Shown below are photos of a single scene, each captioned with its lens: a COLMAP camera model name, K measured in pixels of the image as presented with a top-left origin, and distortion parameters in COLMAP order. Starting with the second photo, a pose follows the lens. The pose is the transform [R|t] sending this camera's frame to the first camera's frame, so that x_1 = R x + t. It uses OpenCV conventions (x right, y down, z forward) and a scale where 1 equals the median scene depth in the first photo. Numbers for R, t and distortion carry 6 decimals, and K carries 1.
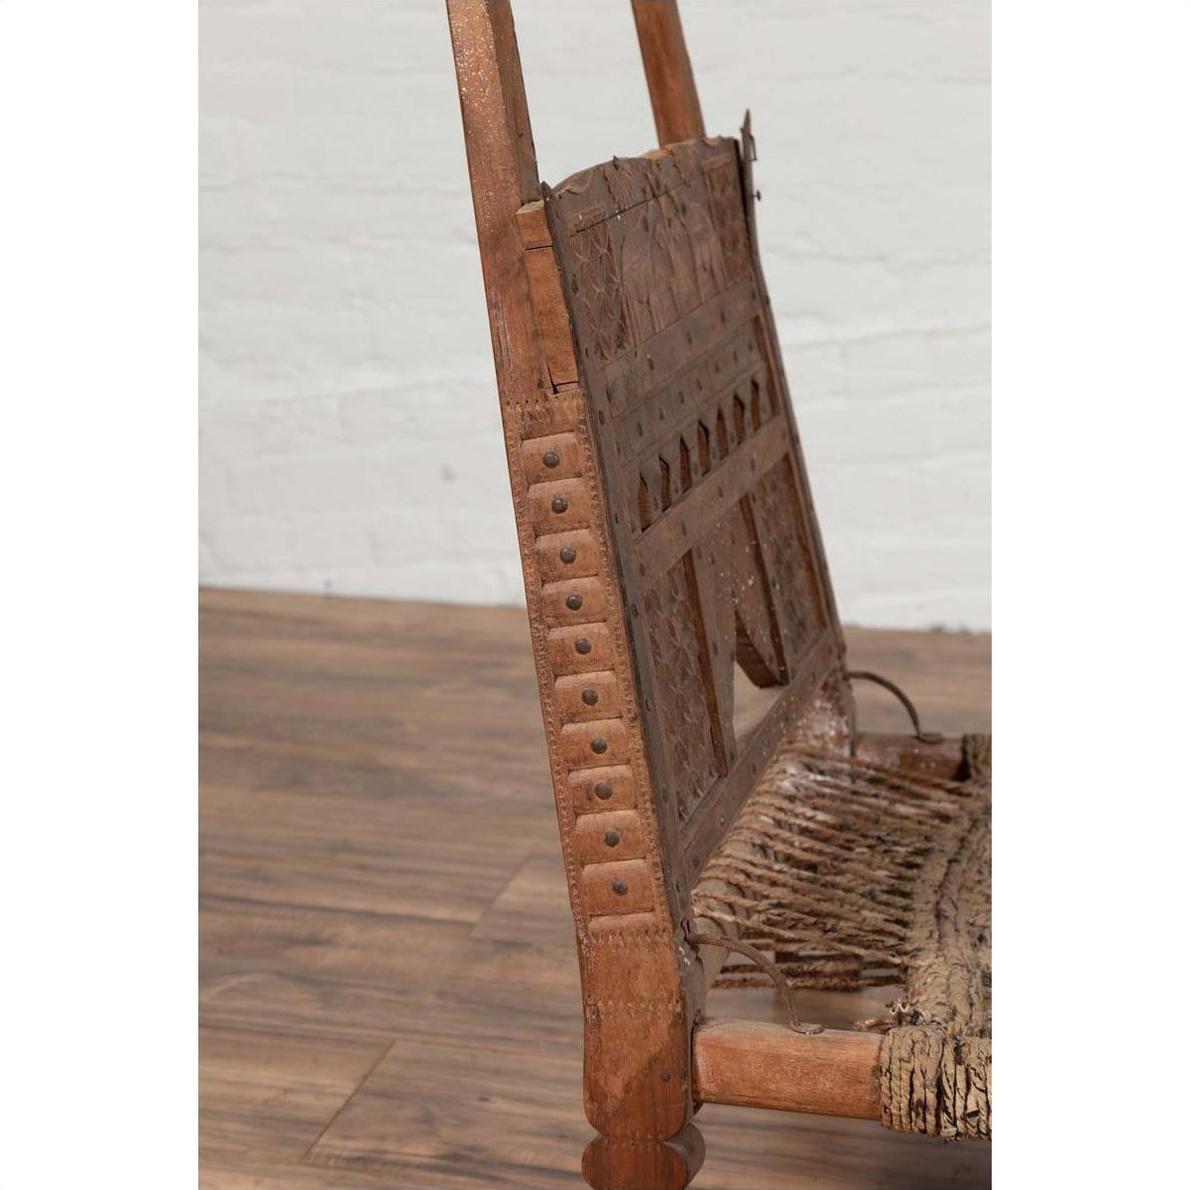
lens RADIAL K [[2517.5, 0, 602.2], [0, 2517.5, 591.5], [0, 0, 1]] dist [0.014475, 0.000000]
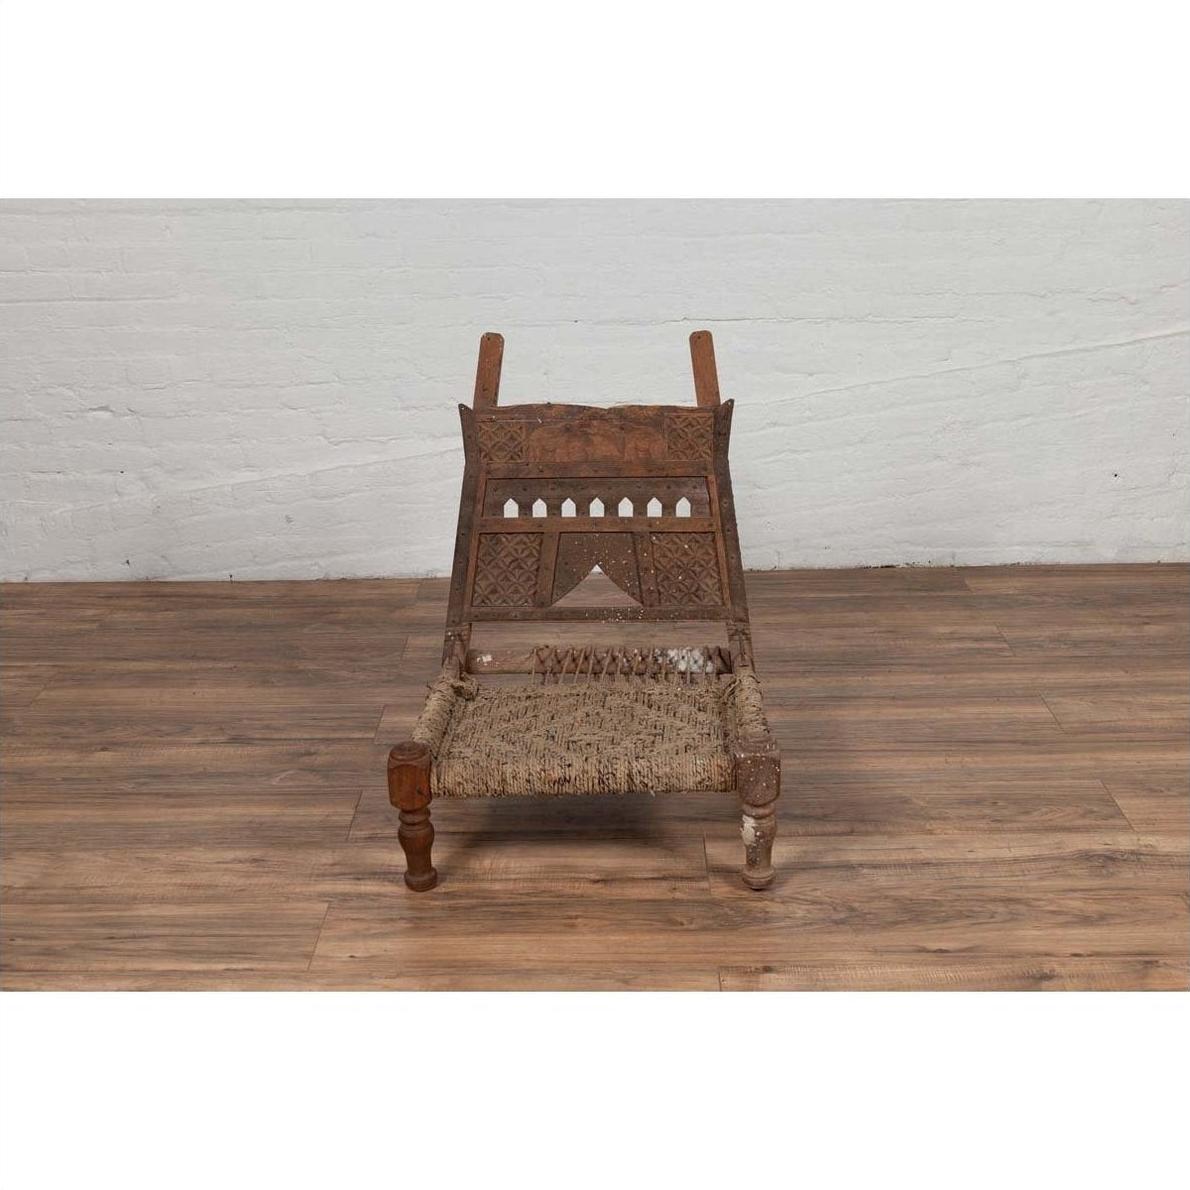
lens RADIAL K [[1582.2, 0, 593.5], [0, 1582.2, 601.4], [0, 0, 1]] dist [-0.009120, 0.000000]
pose [[0.969768, -0.094865, 0.224834, -0.200658], [0.076363, 0.993044, 0.089625, -0.132671], [-0.231772, -0.069746, 0.970267, -0.565478]]
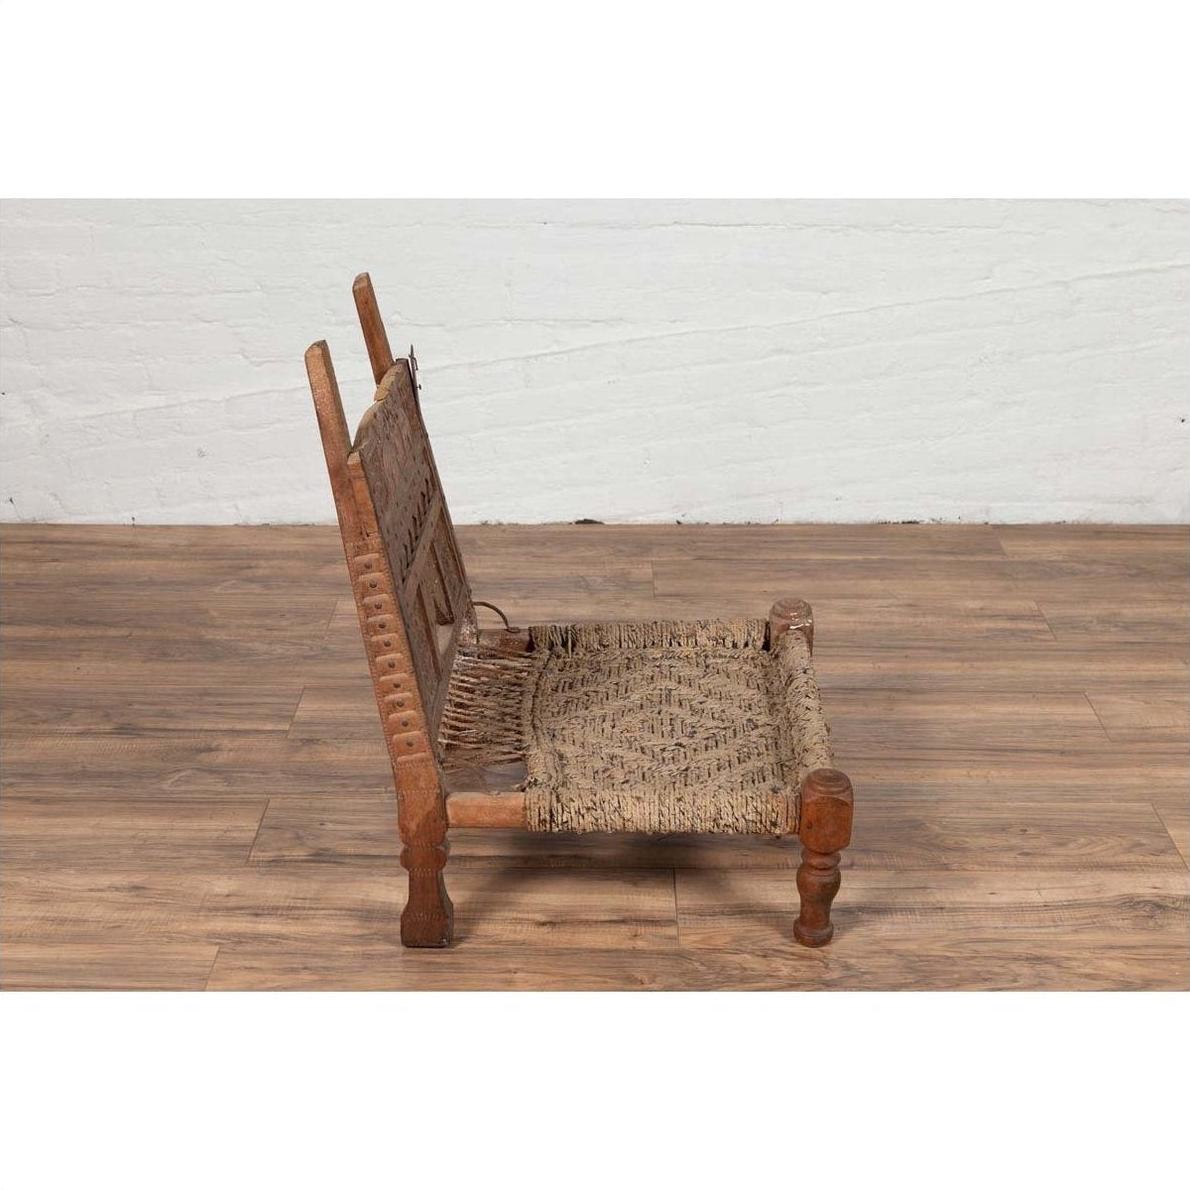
lens RADIAL K [[1787.1, 0, 594.7], [0, 1787.1, 609.4], [0, 0, 1]] dist [-0.014104, 0.000000]
pose [[0.970554, -0.089277, 0.223727, -0.142314], [0.056975, 0.987510, 0.146893, -0.182133], [-0.234047, -0.129821, 0.963519, -0.470780]]
